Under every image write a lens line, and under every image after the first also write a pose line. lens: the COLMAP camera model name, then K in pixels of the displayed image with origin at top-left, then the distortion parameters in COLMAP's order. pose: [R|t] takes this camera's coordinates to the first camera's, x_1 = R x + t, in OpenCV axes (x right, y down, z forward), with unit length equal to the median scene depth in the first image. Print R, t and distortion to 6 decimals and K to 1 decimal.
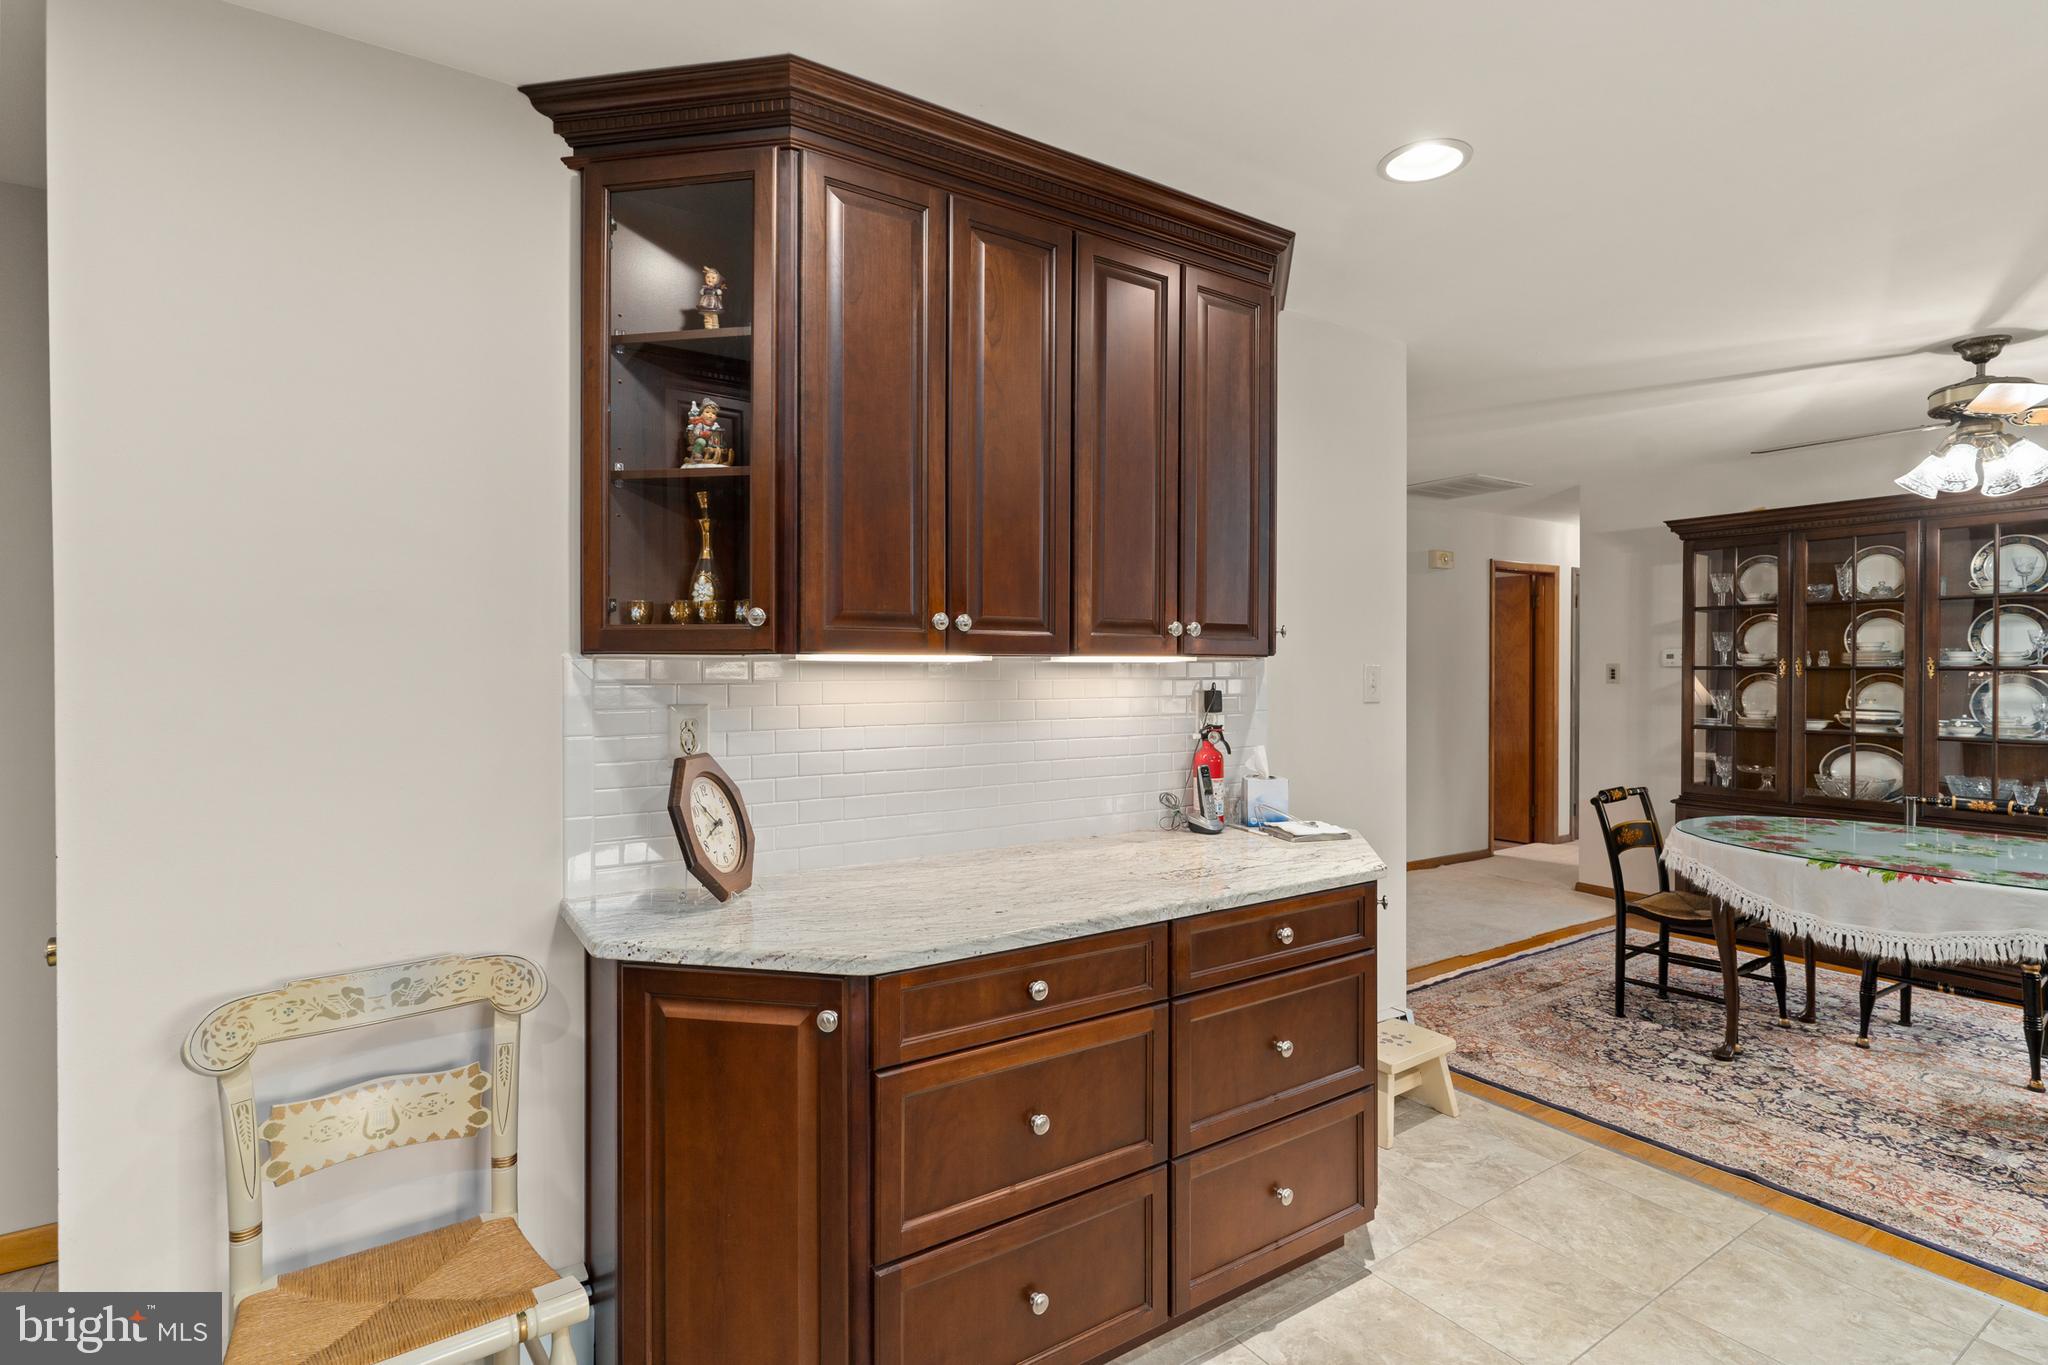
lens RADIAL K [[989.0, 0, 1019.9], [0, 989.0, 644.4], [0, 0, 1]] dist [0.001306, 0.000593]
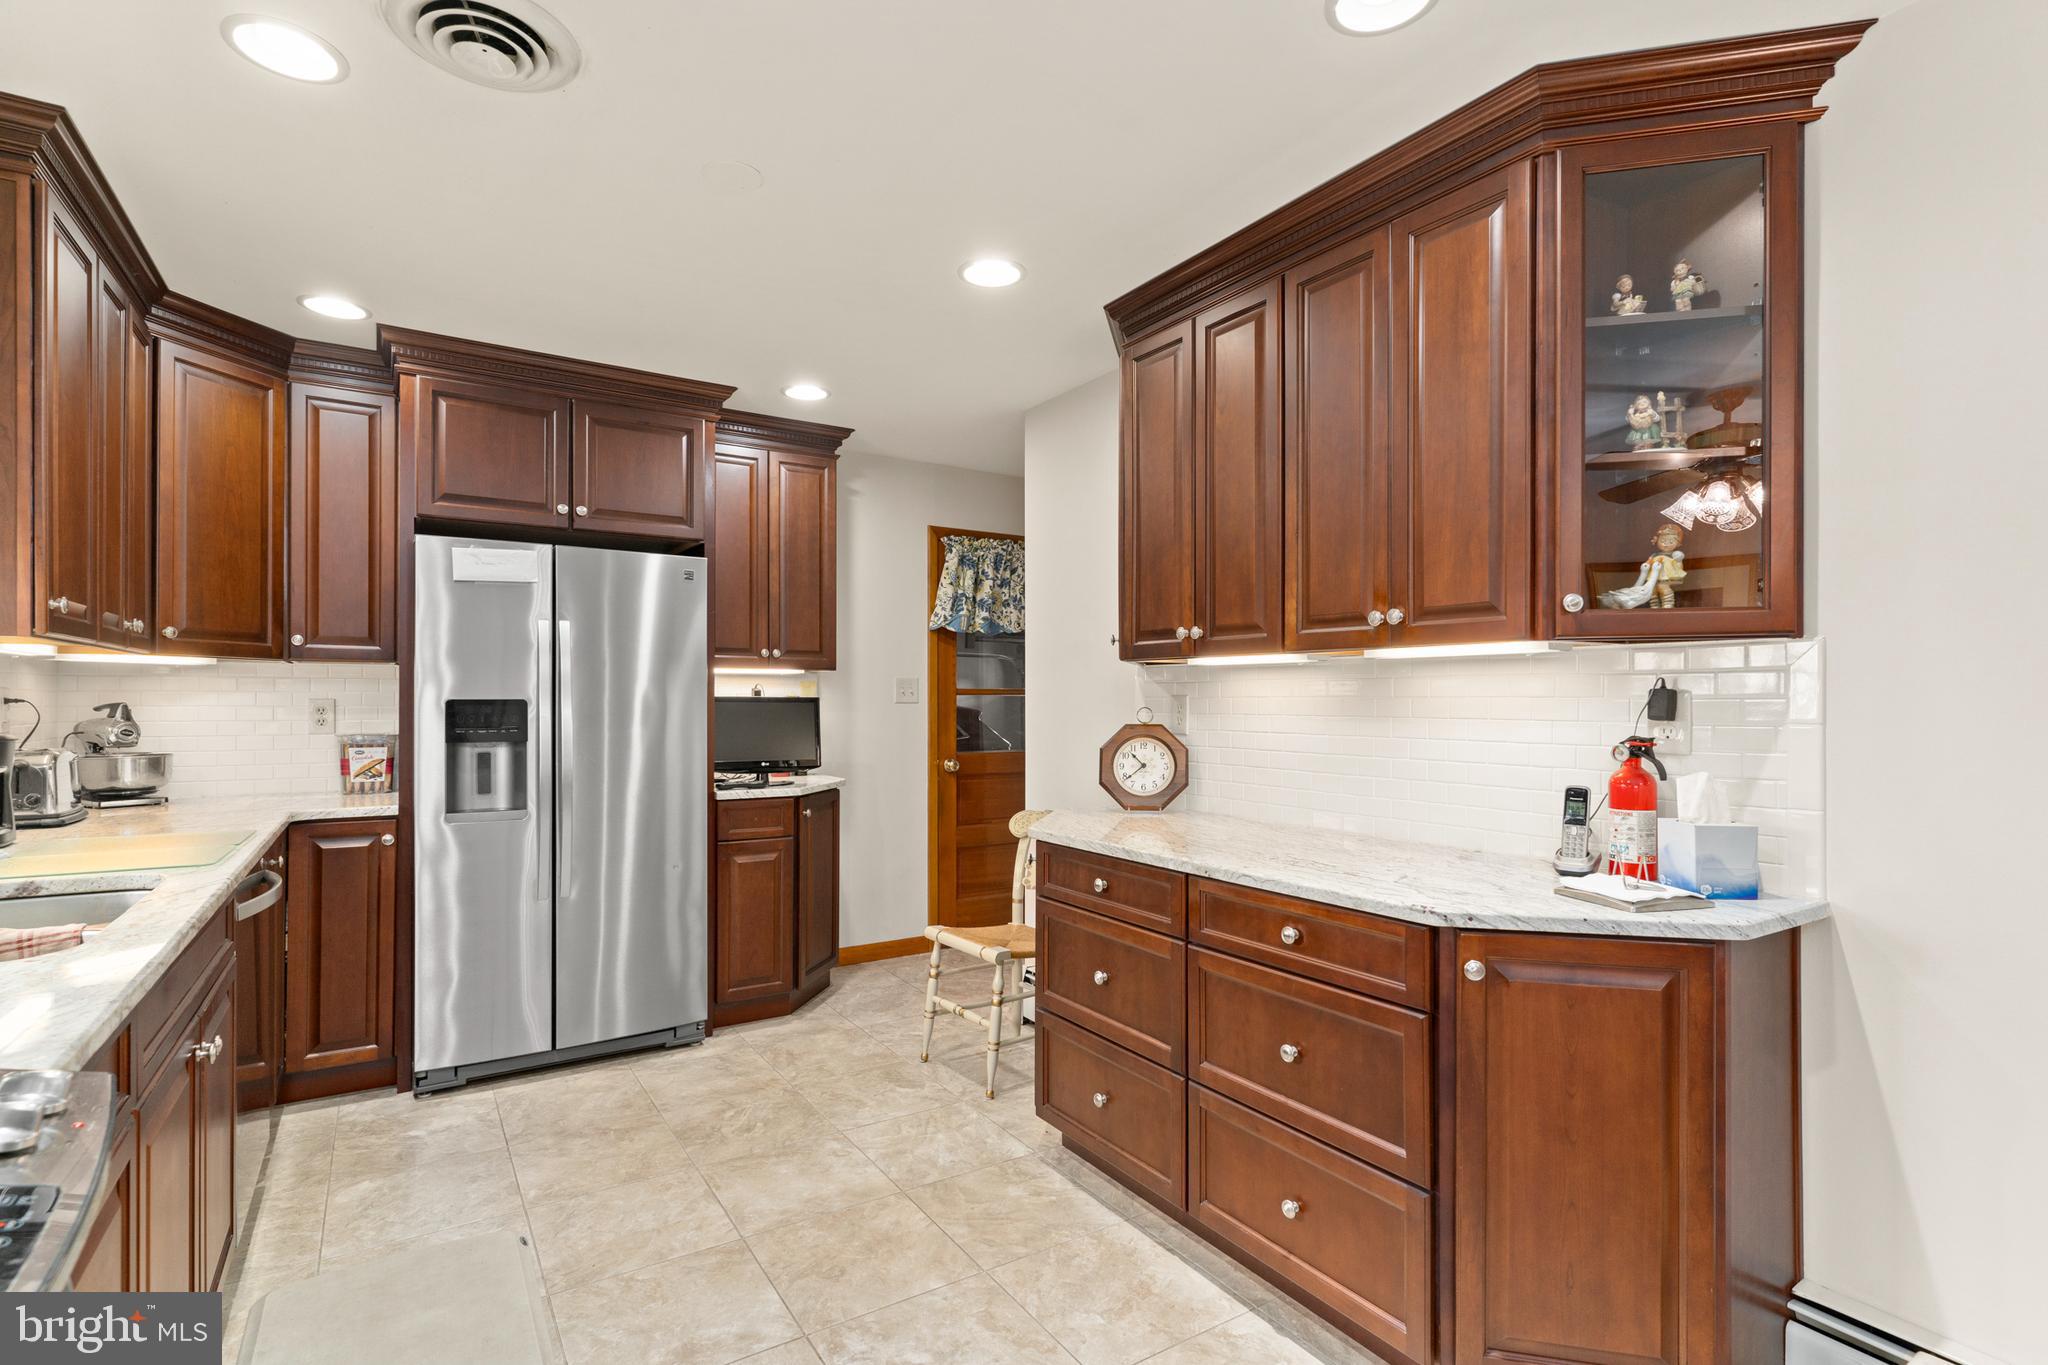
lens RADIAL K [[981.9, 0, 1018.1], [0, 981.9, 697.6], [0, 0, 1]] dist [0.001006, 0.000068]
pose [[-0.022436, -0.005264, -0.999734, 1.214486], [0.019949, 0.999785, -0.005712, 0.064861], [0.999549, -0.020072, -0.022326, 0.759323]]
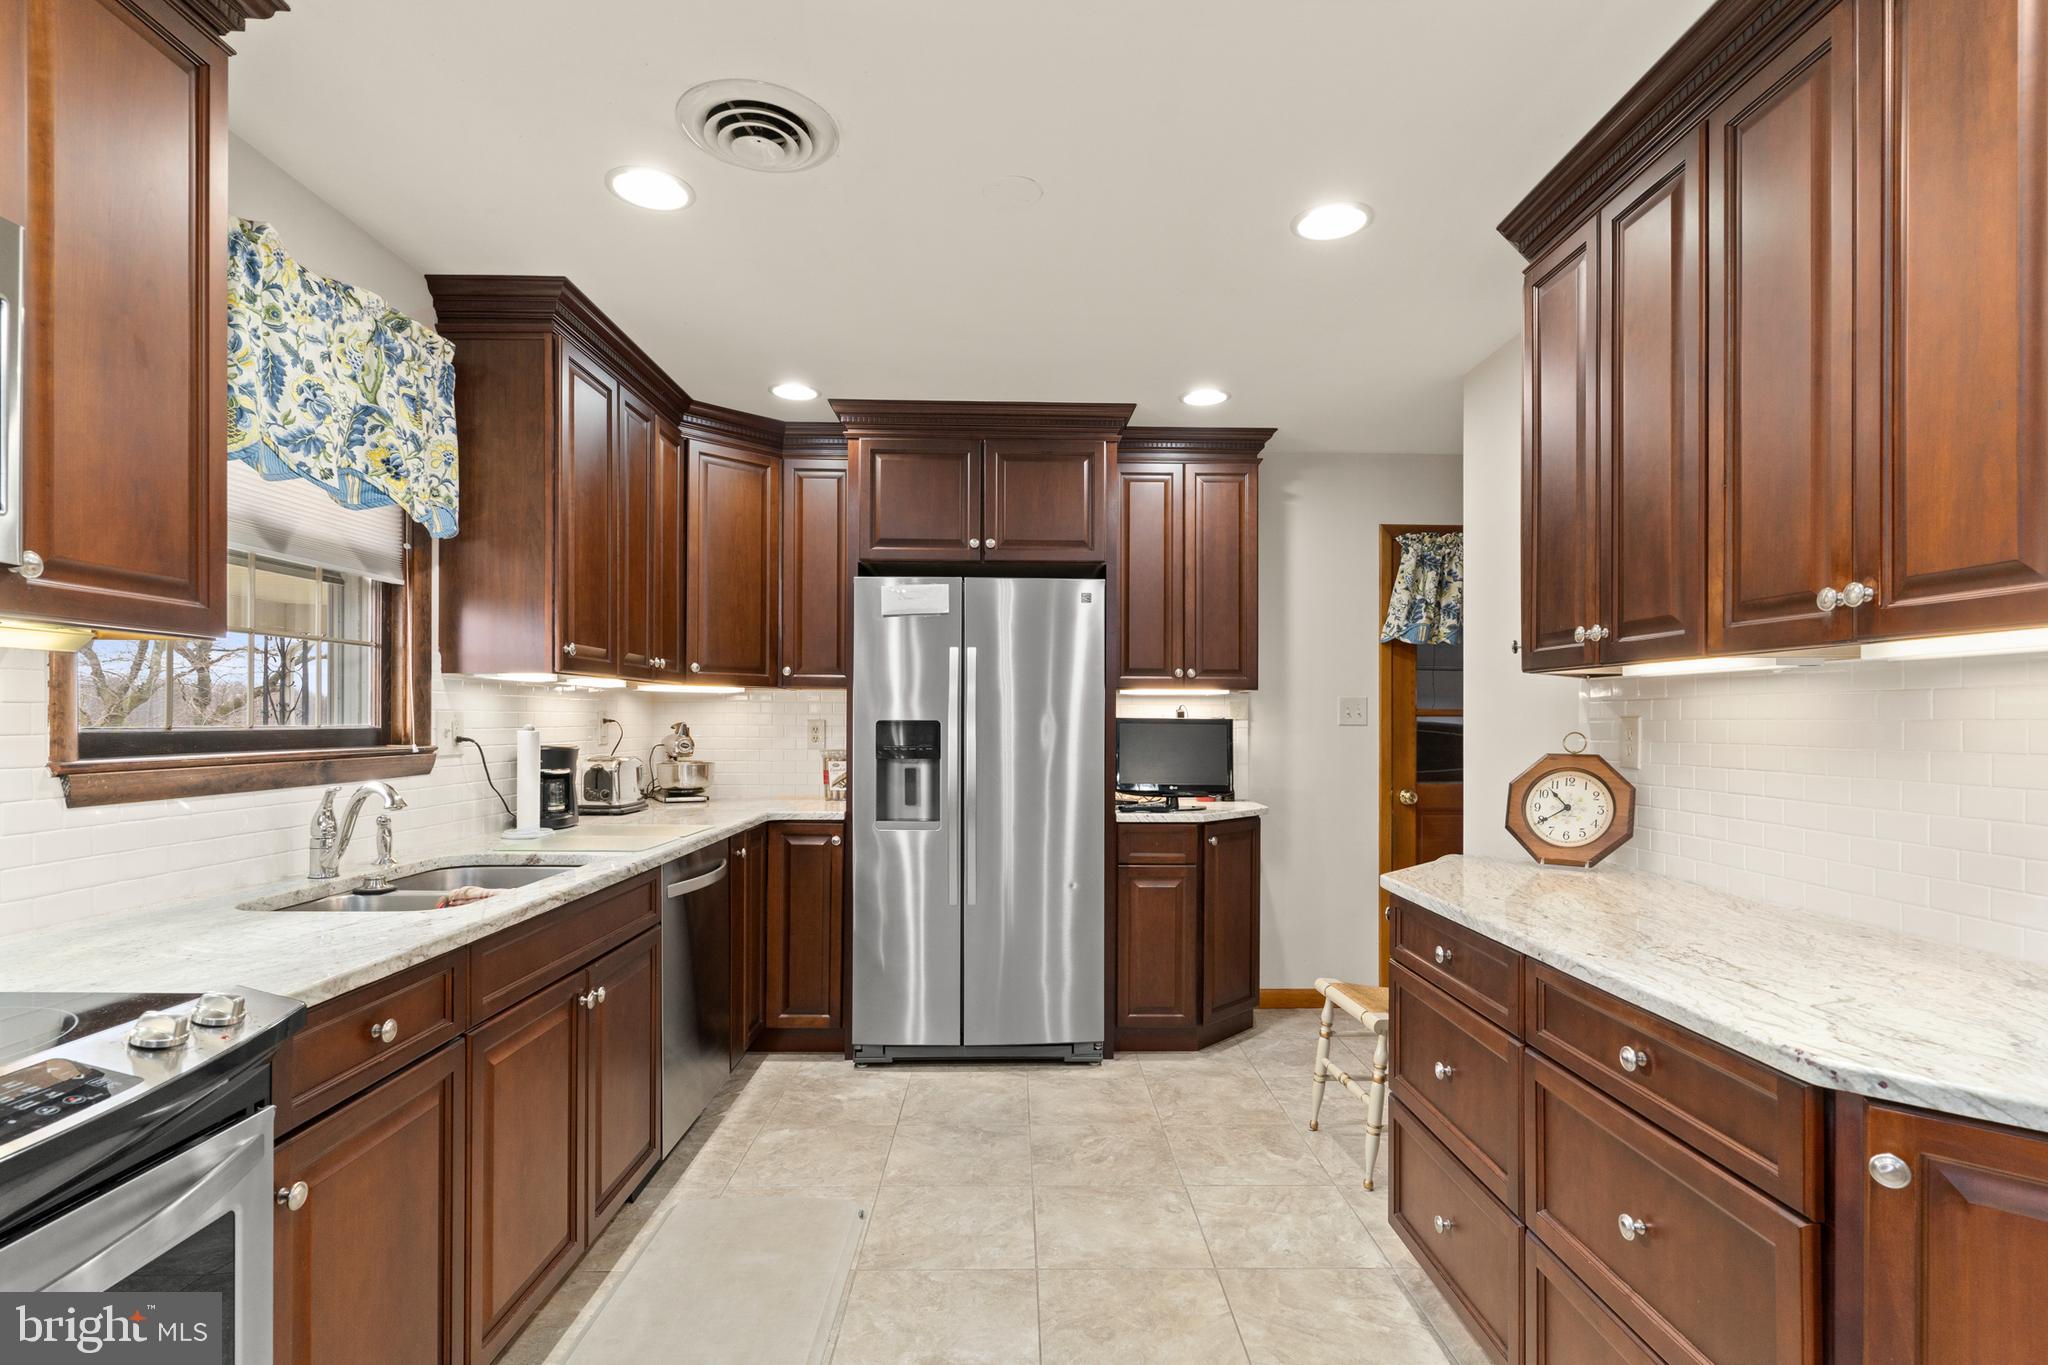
lens RADIAL K [[1005.9, 0, 1033.2], [0, 1005.9, 718.9], [0, 0, 1]] dist [0.001092, 0.000154]
pose [[-0.540150, -0.005904, -0.841548, 1.053343], [0.012660, 0.999805, -0.015140, 0.068979], [0.841474, -0.018832, -0.539970, 1.025456]]
